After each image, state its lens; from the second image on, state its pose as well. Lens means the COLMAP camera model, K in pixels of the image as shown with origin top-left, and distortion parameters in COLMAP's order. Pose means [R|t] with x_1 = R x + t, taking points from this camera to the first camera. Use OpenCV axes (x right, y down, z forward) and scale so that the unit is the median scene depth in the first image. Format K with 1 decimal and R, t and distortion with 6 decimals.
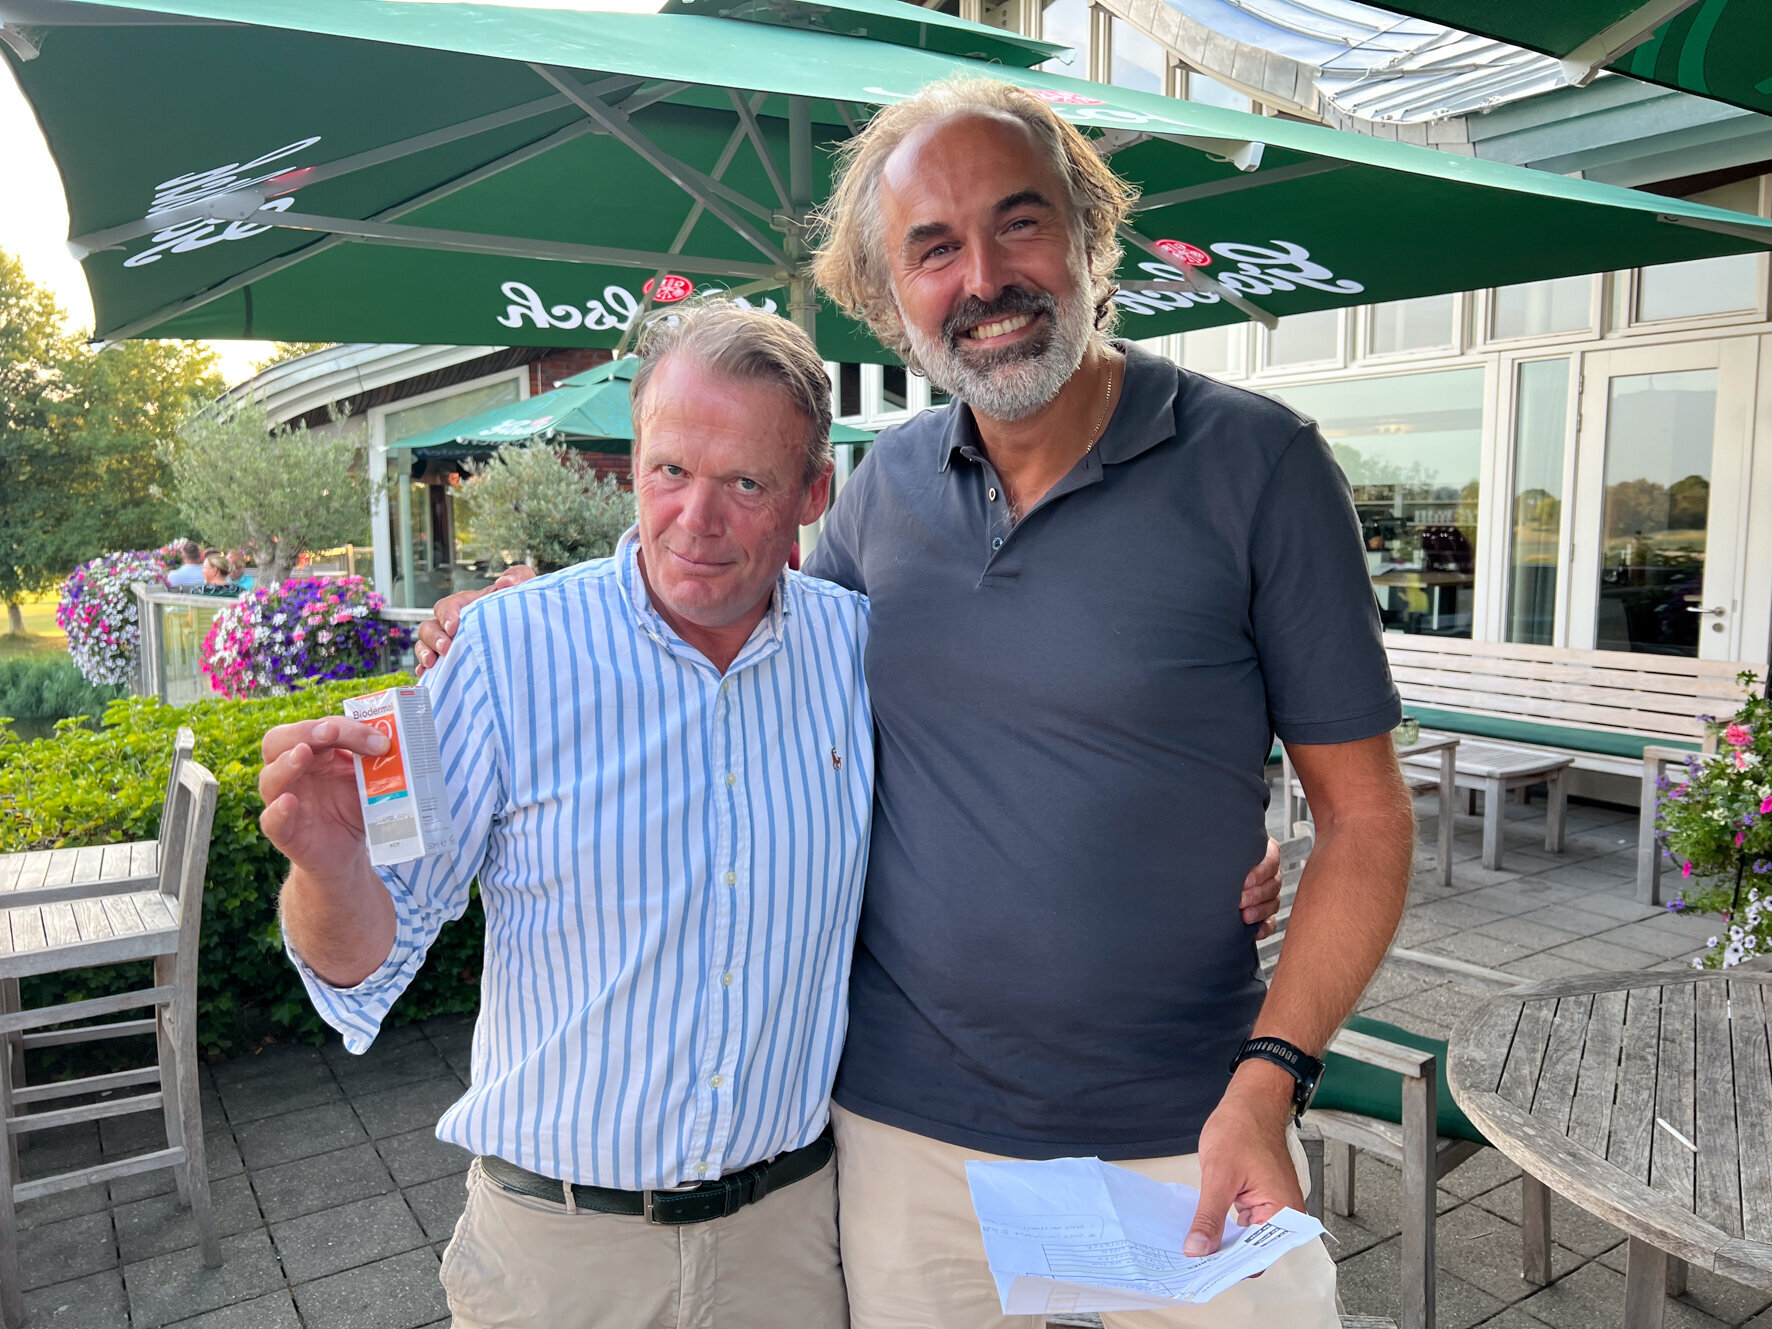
lens RADIAL K [[1315.8, 0, 882.0], [0, 1315.8, 669.7], [0, 0, 1]] dist [0.037445, -0.045459]
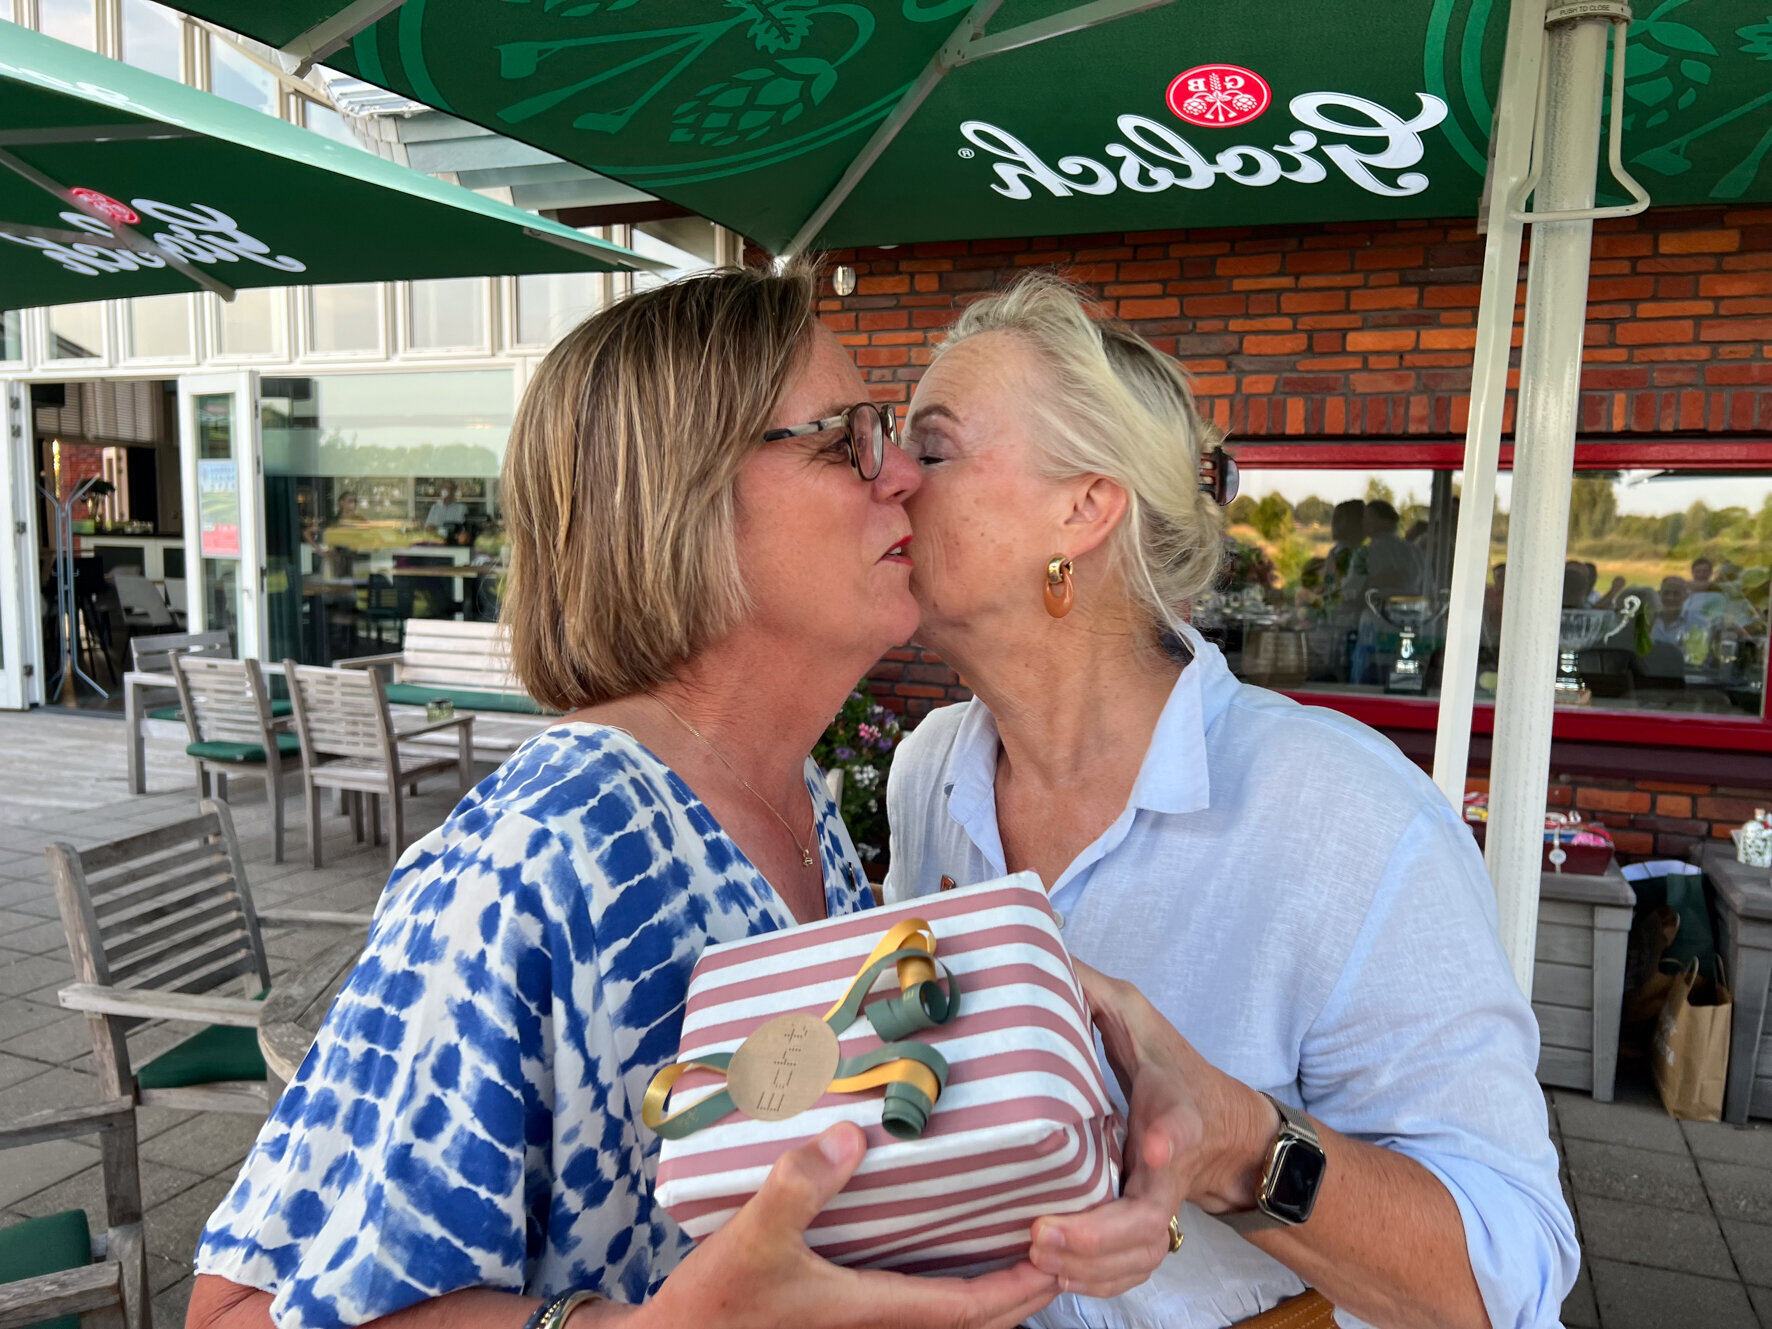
lens RADIAL K [[1323.9, 0, 880.7], [0, 1323.9, 653.6], [0, 0, 1]] dist [0.053075, -0.064760]
pose [[0.812077, -0.041336, 0.582084, 0.053877], [0.049528, 0.998771, 0.001828, 0.011116], [-0.581444, 0.027345, 0.813127, -0.033100]]
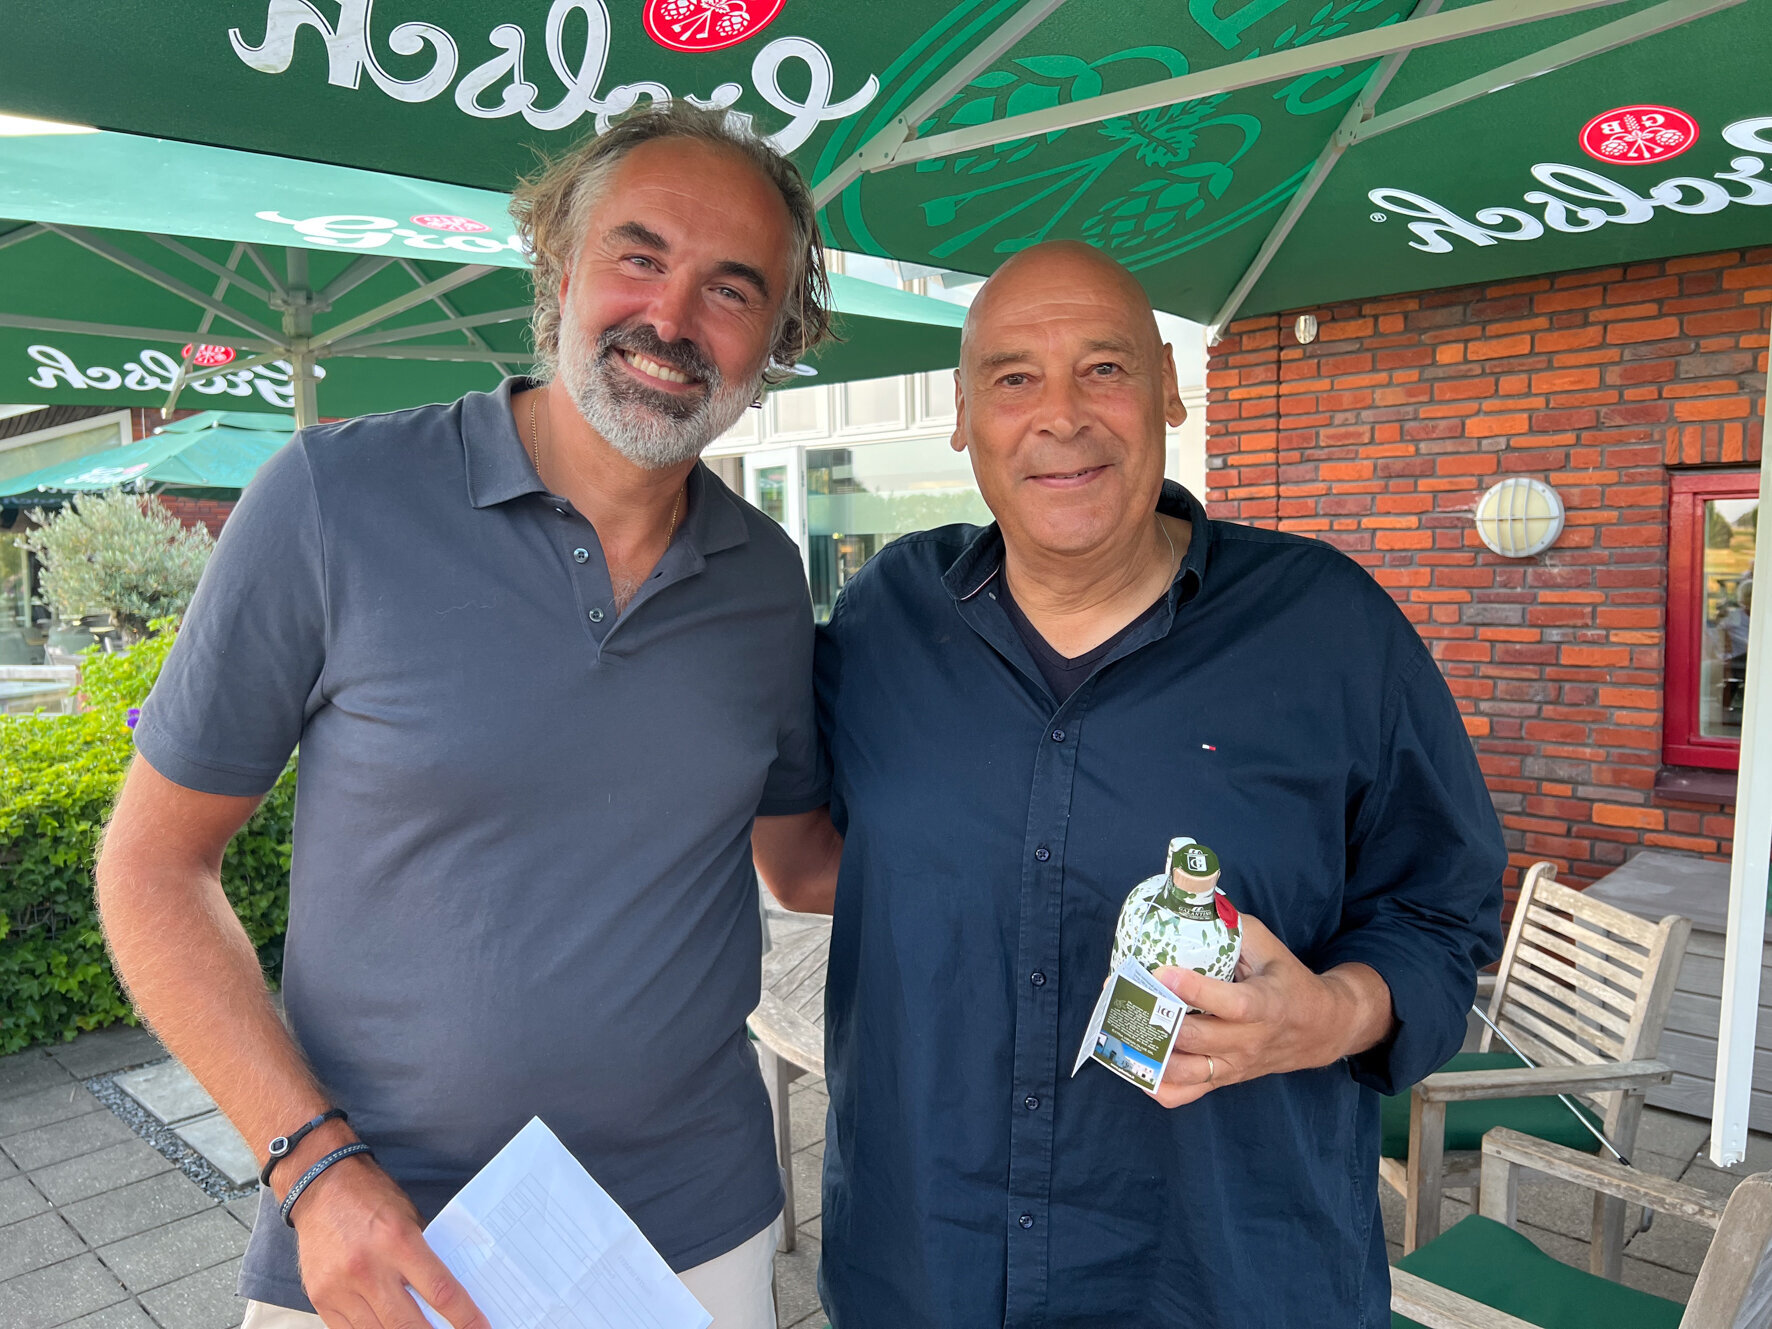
lens RADIAL K [[1324.6, 0, 876.1], [0, 1324.6, 655.7], [0, 0, 1]] dist [0.022756, -0.028253]
pose [[0.974558, -0.027695, 0.222420, 0.065531], [0.037429, 0.998512, -0.039670, 0.009197], [-0.220990, 0.046986, 0.974144, -0.079717]]
